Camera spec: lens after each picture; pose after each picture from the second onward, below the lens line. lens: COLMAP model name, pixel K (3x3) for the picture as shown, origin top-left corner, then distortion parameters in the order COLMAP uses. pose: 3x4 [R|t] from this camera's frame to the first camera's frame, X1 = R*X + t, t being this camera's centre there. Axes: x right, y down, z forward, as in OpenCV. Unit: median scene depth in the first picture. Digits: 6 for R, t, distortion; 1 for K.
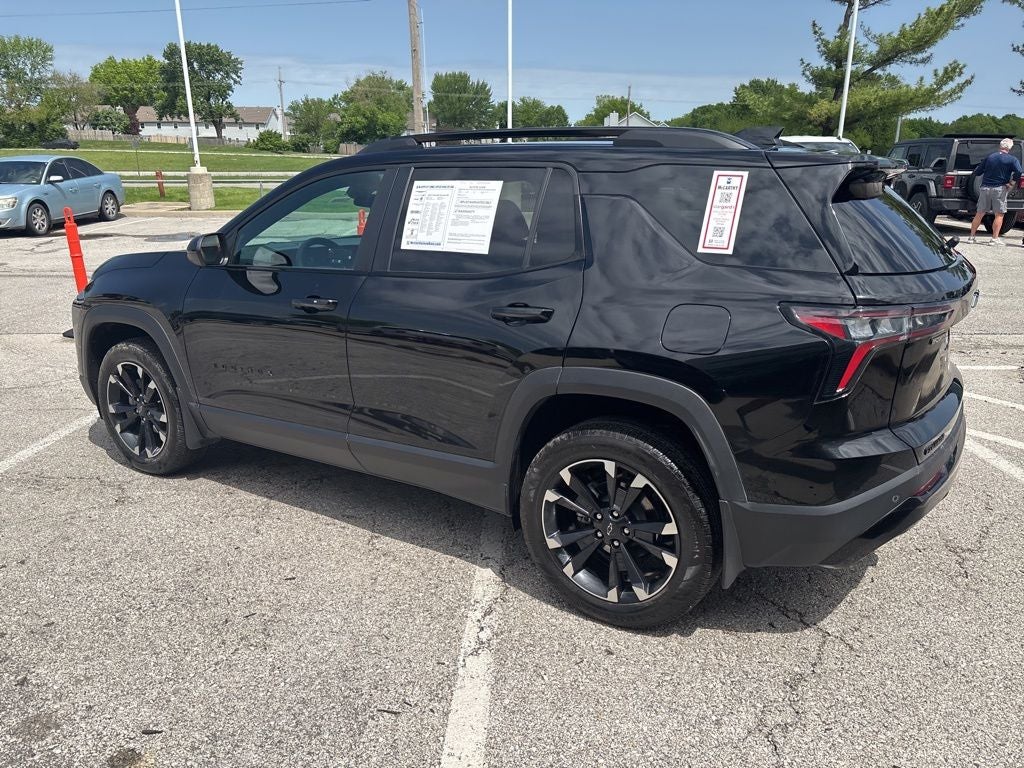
lens RADIAL K [[778.3, 0, 508.1], [0, 778.3, 389.6], [0, 0, 1]] dist [0.044969, -0.055790]
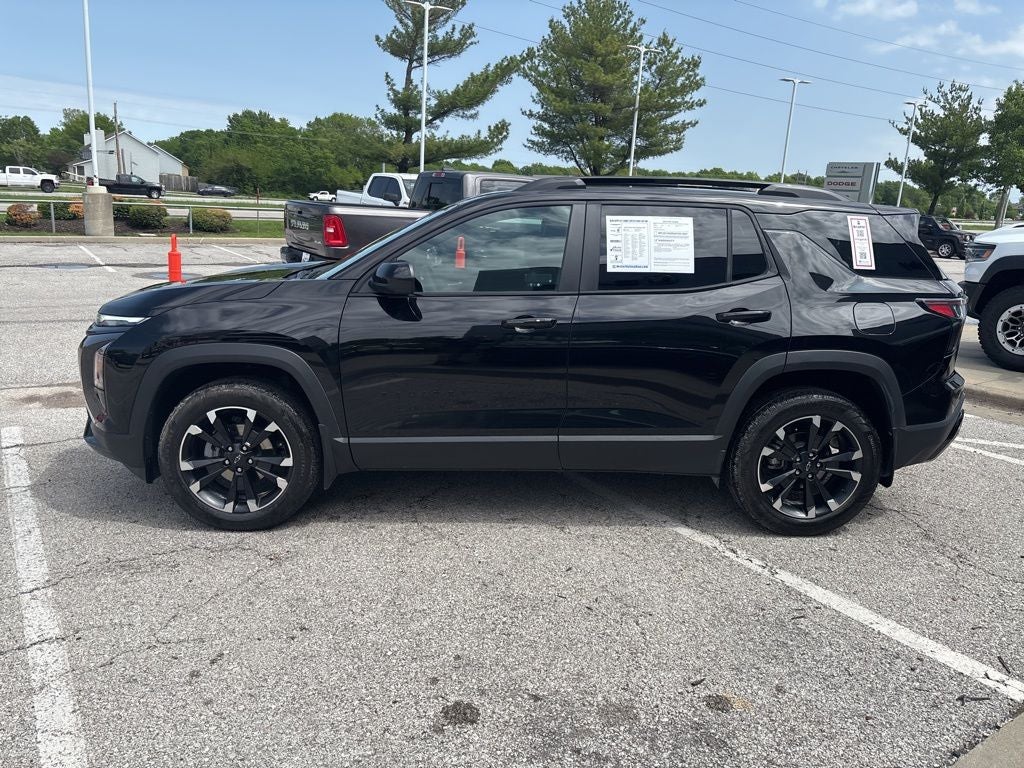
lens RADIAL K [[778.3, 0, 509.0], [0, 778.3, 374.8], [0, 0, 1]] dist [0.044969, -0.055790]
pose [[0.814358, -0.092704, 0.572912, -0.728229], [0.122104, 0.992433, -0.012975, -0.020703], [-0.567373, 0.080521, 0.819514, 0.093483]]
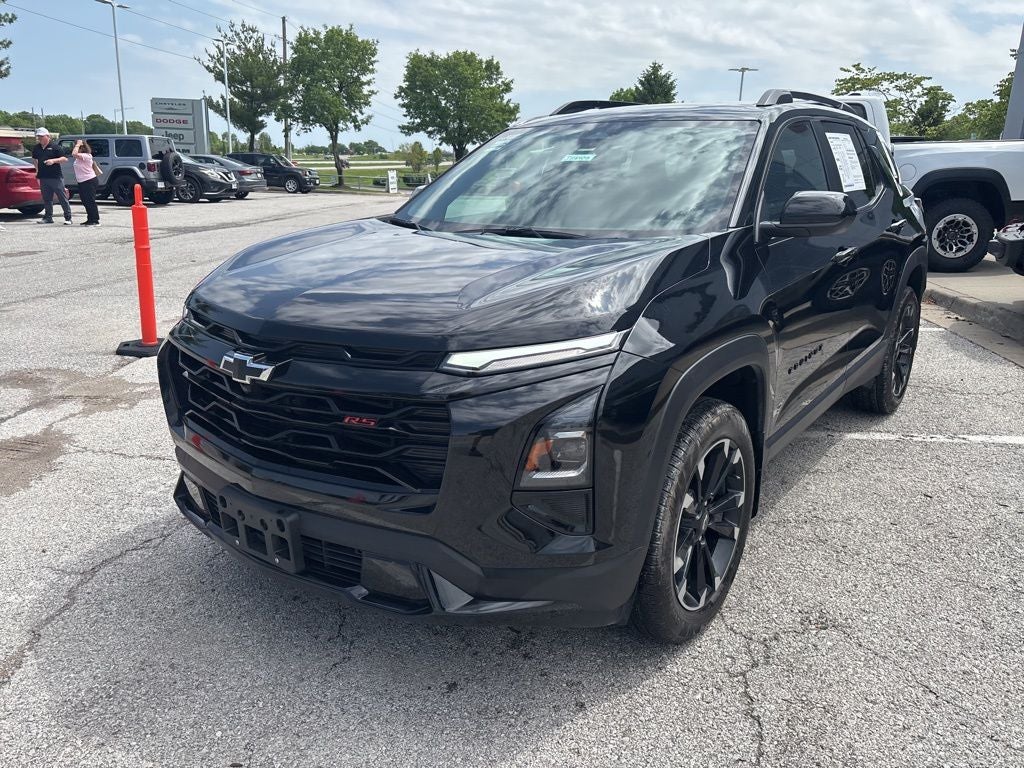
lens RADIAL K [[778.3, 0, 506.0], [0, 778.3, 377.6], [0, 0, 1]] dist [0.044969, -0.055790]
pose [[0.069738, -0.262080, 0.962523, -1.014342], [0.267608, 0.934421, 0.235039, -0.249248], [-0.961001, 0.241188, 0.135300, 1.052018]]
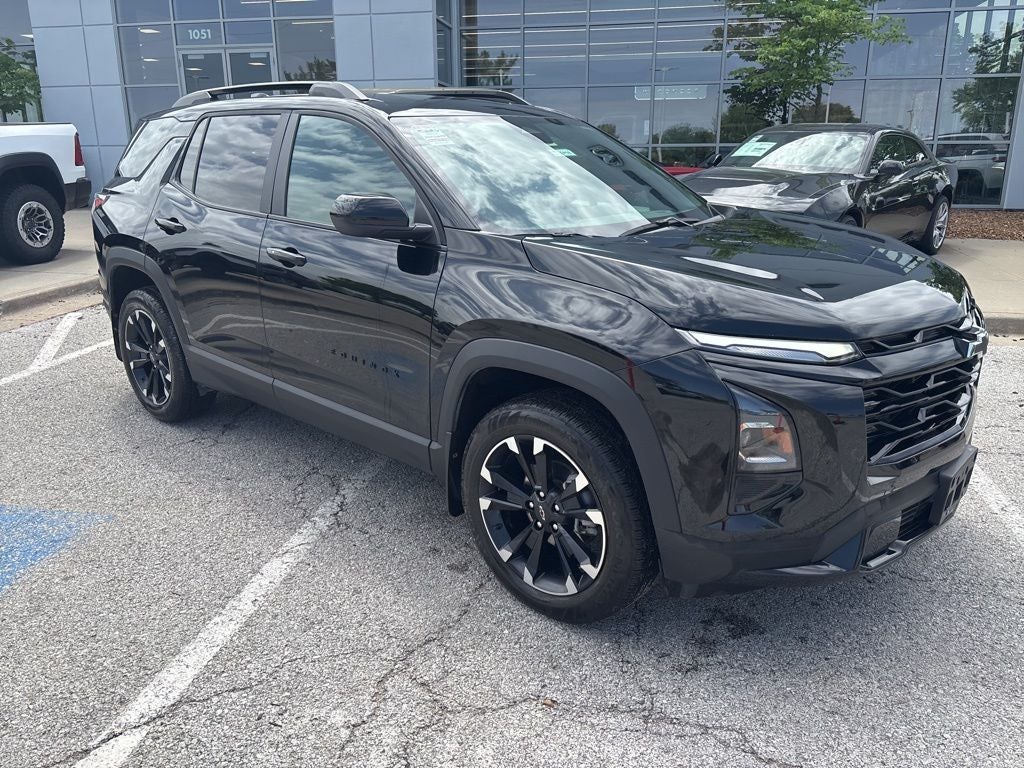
lens RADIAL K [[778.3, 0, 505.2], [0, 778.3, 388.3], [0, 0, 1]] dist [0.044969, -0.055790]
pose [[-0.985987, -0.044767, 0.160704, -0.360459], [0.050114, 0.839346, 0.541283, -0.482902], [-0.159118, 0.541751, -0.825341, 1.837176]]
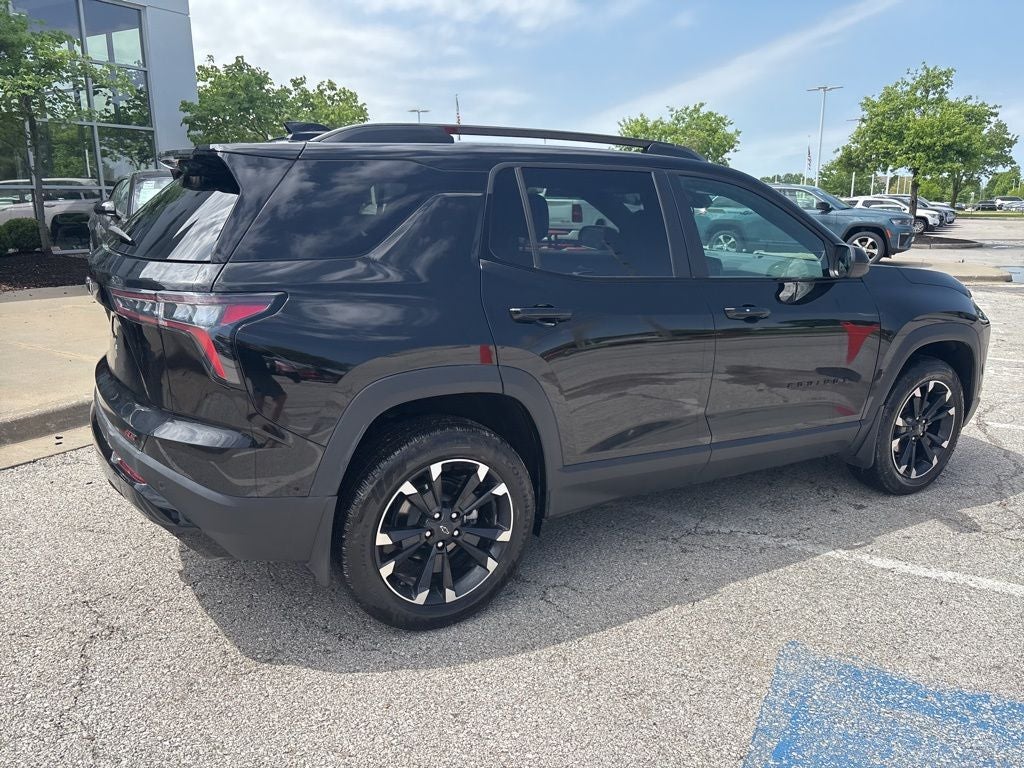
lens RADIAL K [[778.3, 0, 512.1], [0, 778.3, 380.9], [0, 0, 1]] dist [0.044969, -0.055790]
pose [[-0.437846, 0.200774, -0.876345, 0.822616], [-0.262519, 0.903715, 0.338206, -0.324985], [0.859869, 0.378139, -0.342981, 1.244272]]
